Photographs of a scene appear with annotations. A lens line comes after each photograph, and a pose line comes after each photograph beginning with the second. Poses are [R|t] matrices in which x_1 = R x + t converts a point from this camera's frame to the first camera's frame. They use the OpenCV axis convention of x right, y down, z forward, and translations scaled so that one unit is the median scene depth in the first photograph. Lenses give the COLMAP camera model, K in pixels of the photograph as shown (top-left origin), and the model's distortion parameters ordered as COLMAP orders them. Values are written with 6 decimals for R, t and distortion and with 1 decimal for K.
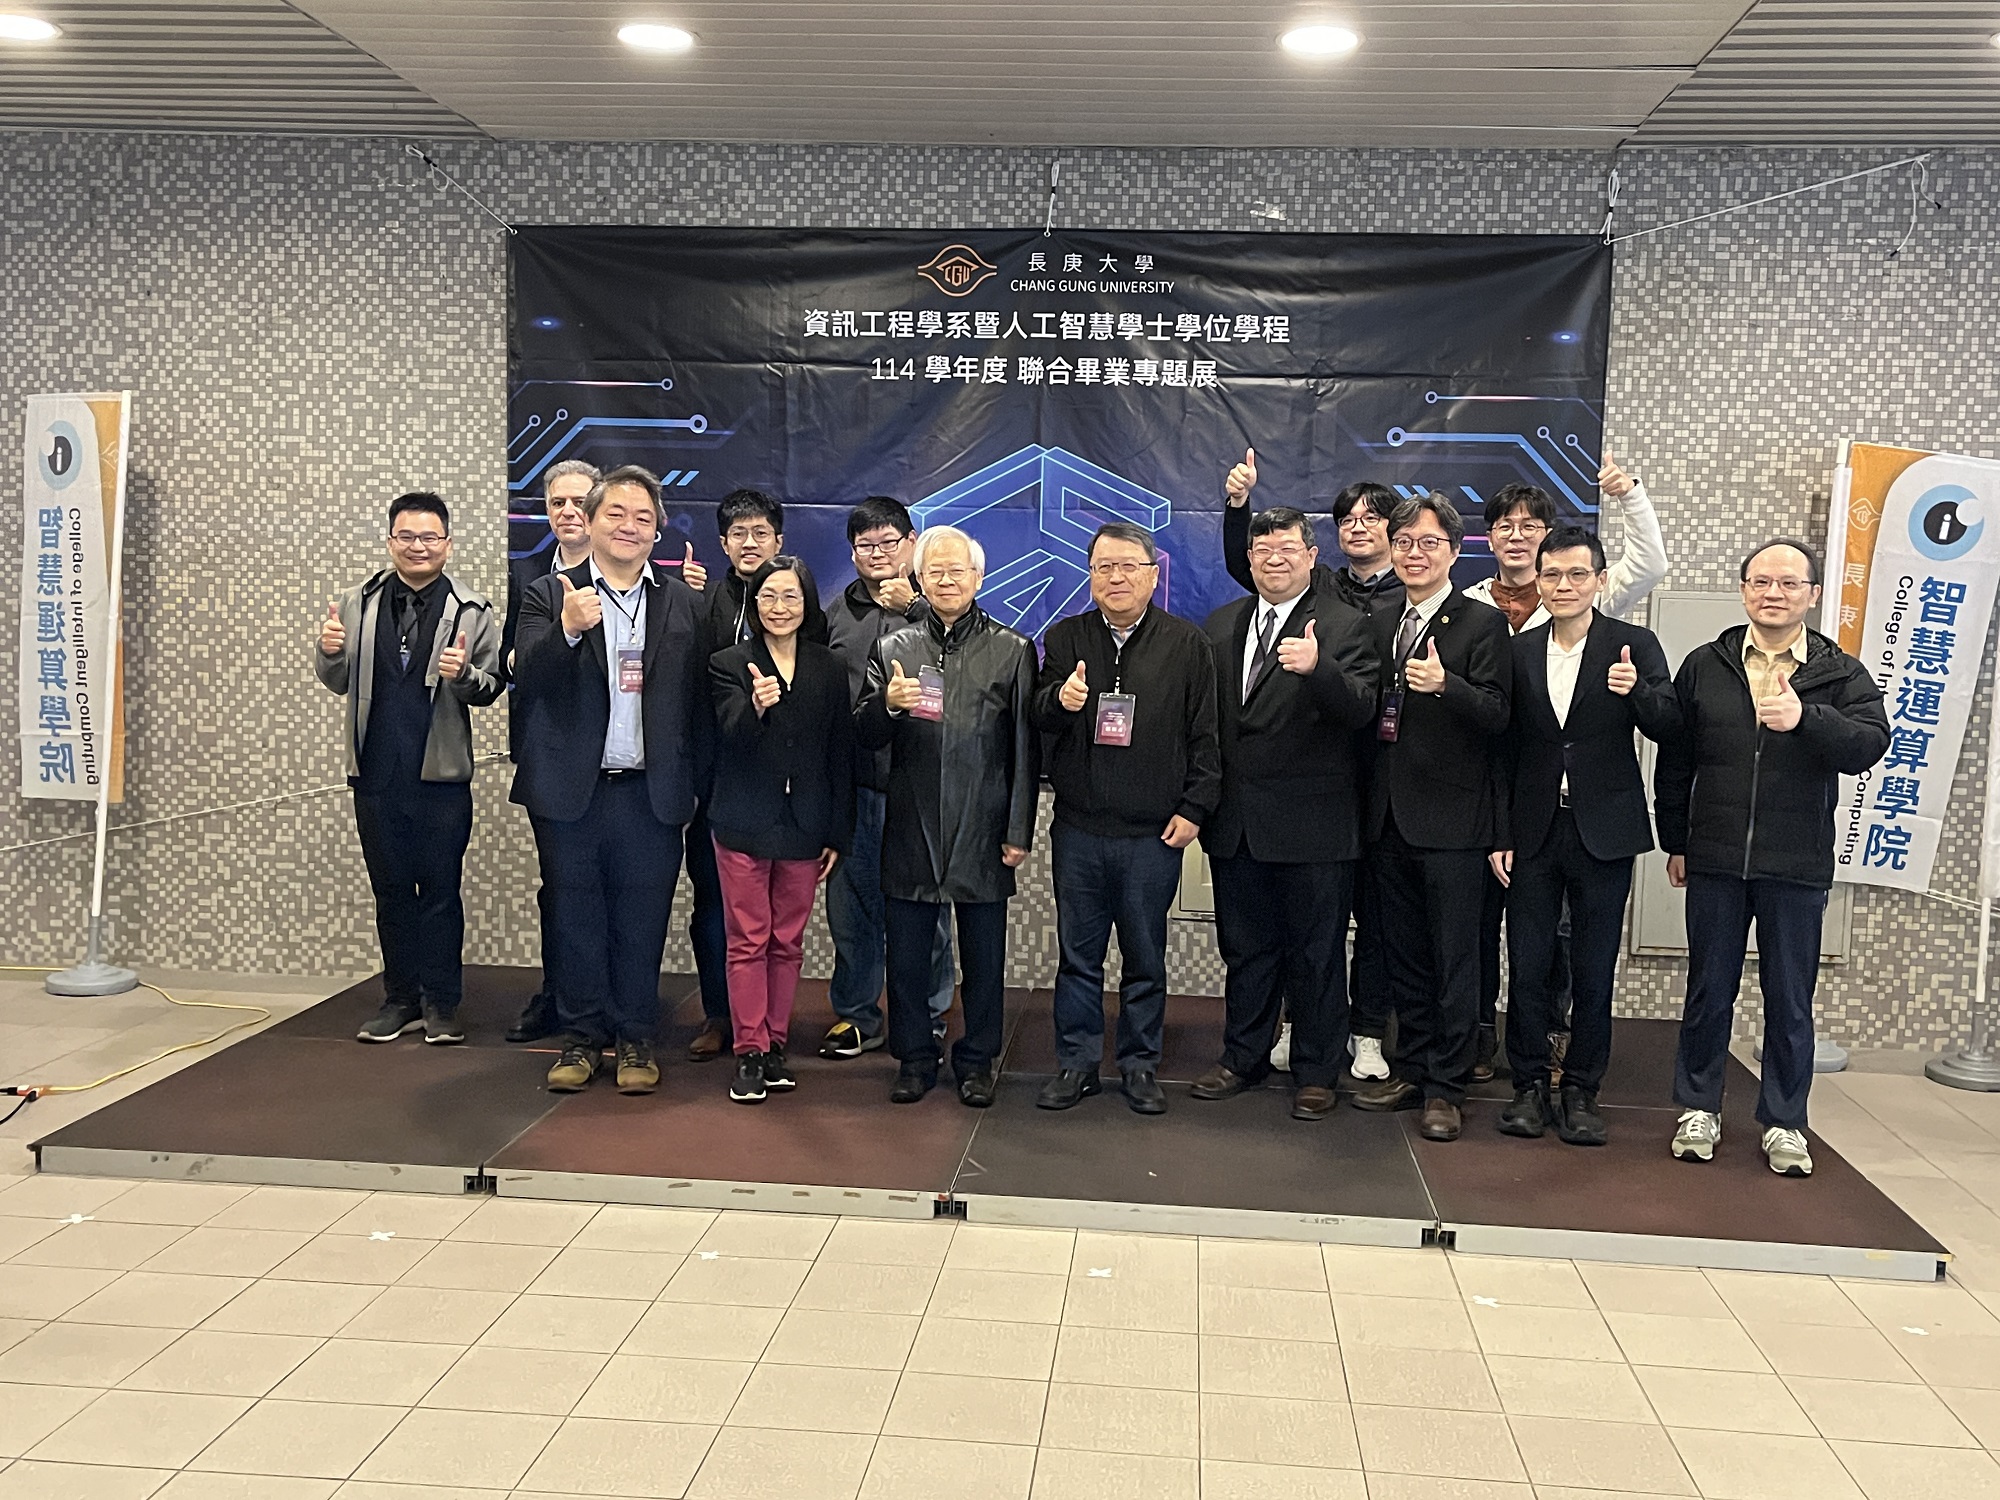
lens RADIAL K [[1949.2, 0, 1010.6], [0, 1949.2, 741.0], [0, 0, 1]] dist [0.021968, 0.000000]
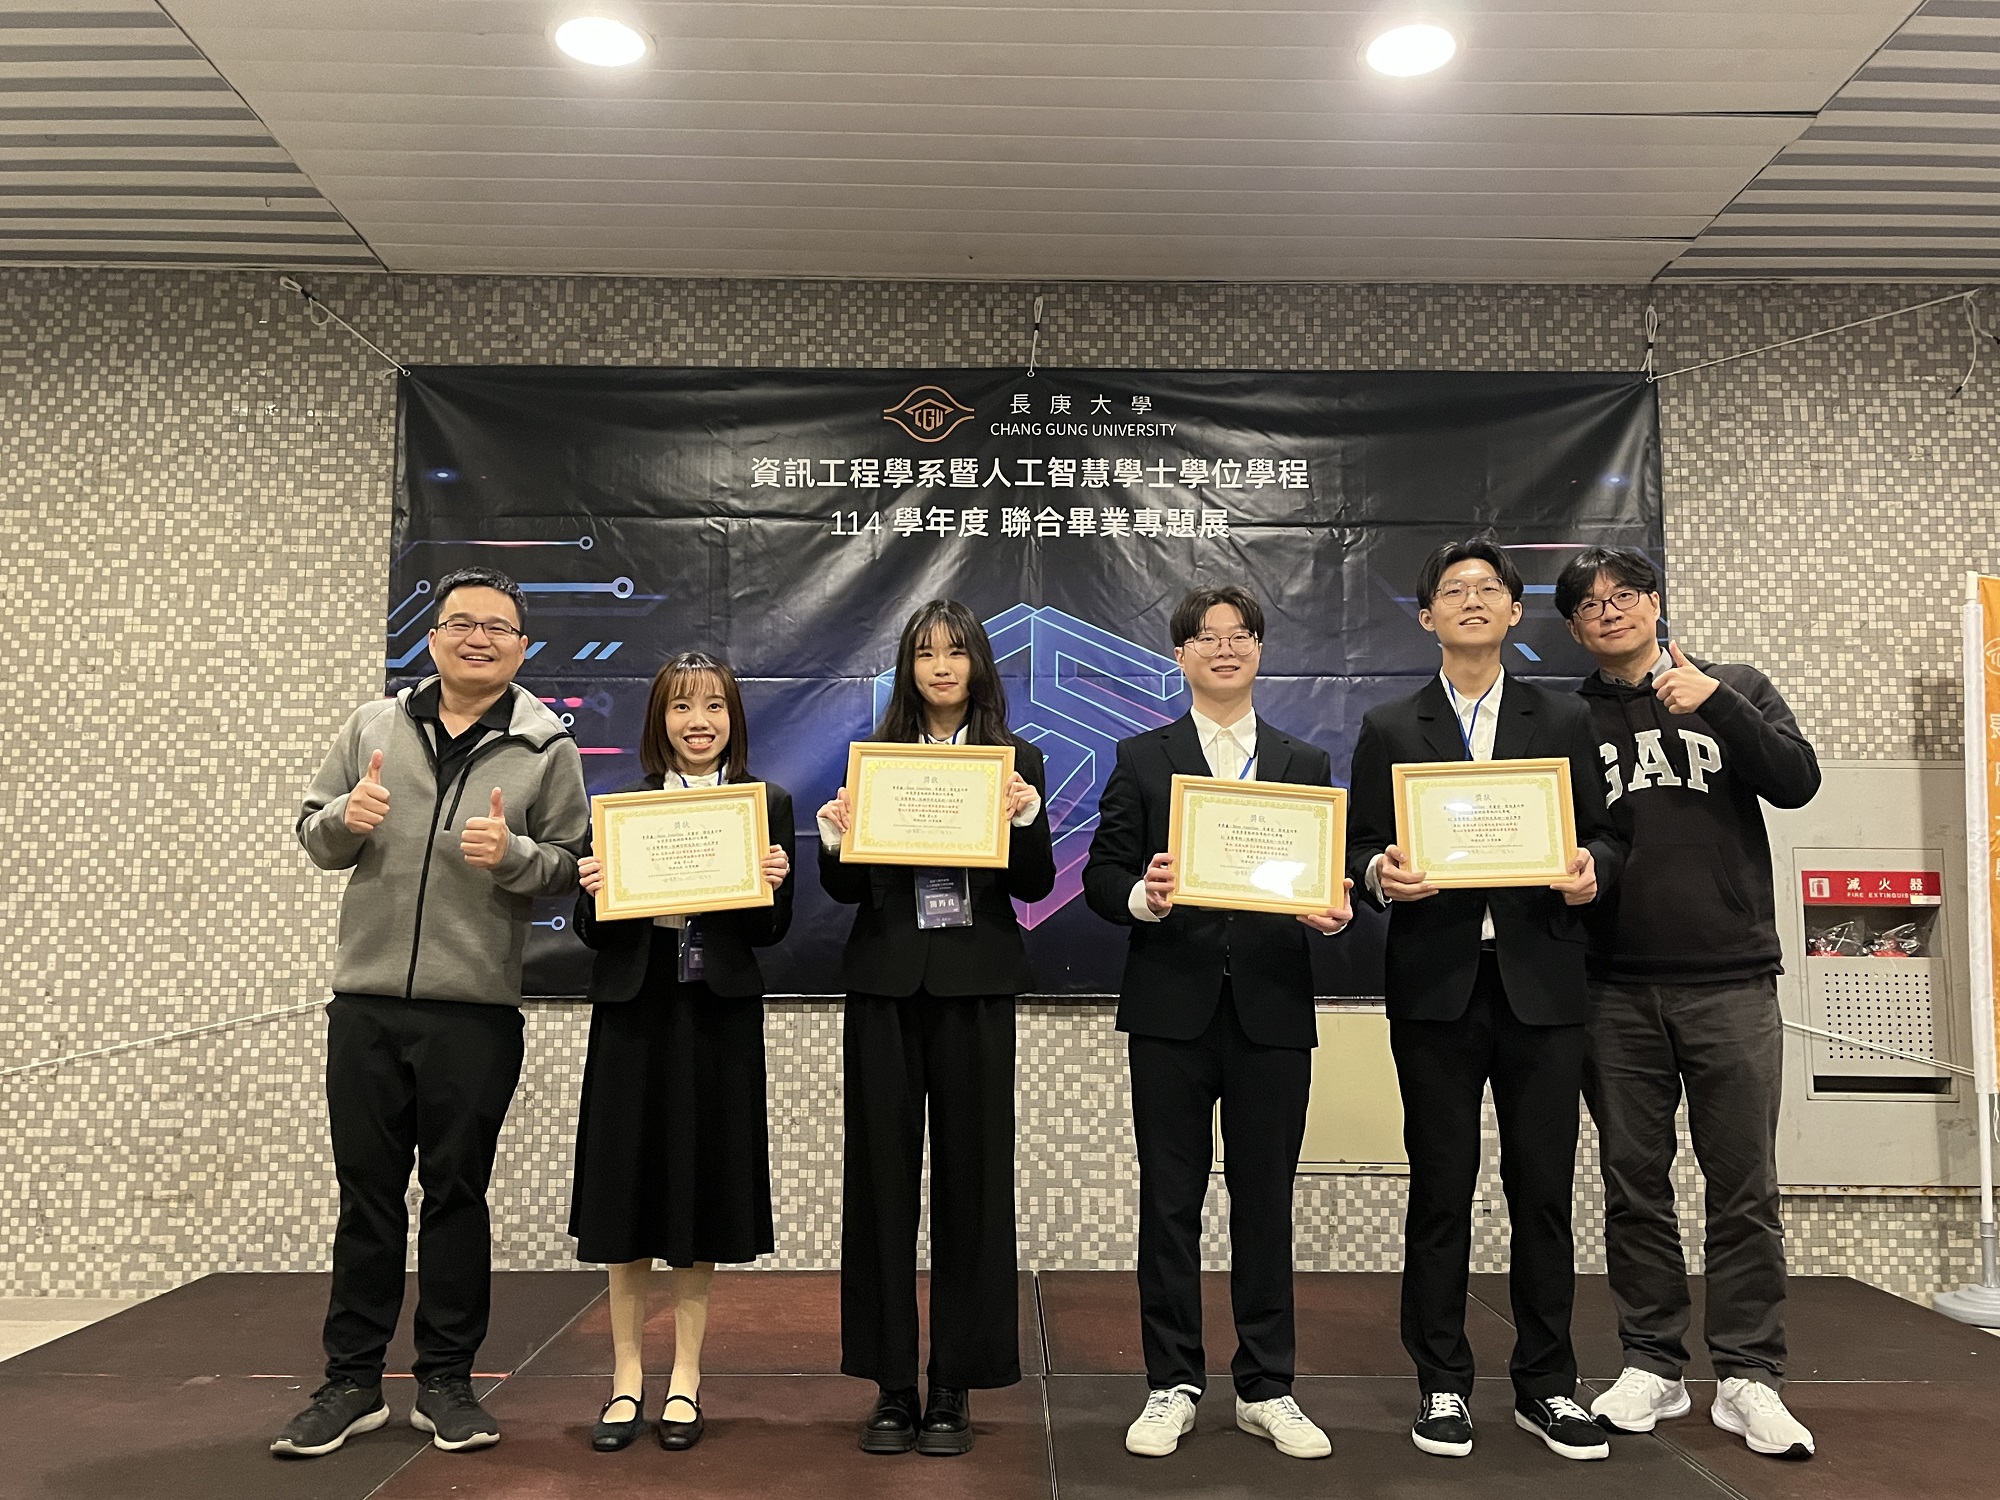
lens RADIAL K [[1712.3, 0, 1000.9], [0, 1712.3, 734.0], [0, 0, 1]] dist [0.036835, -0.020717]
pose [[0.994544, -0.009359, 0.103901, -0.076820], [0.031330, 0.976787, -0.211910, 0.063515], [-0.099506, 0.214009, 0.971750, 0.281549]]
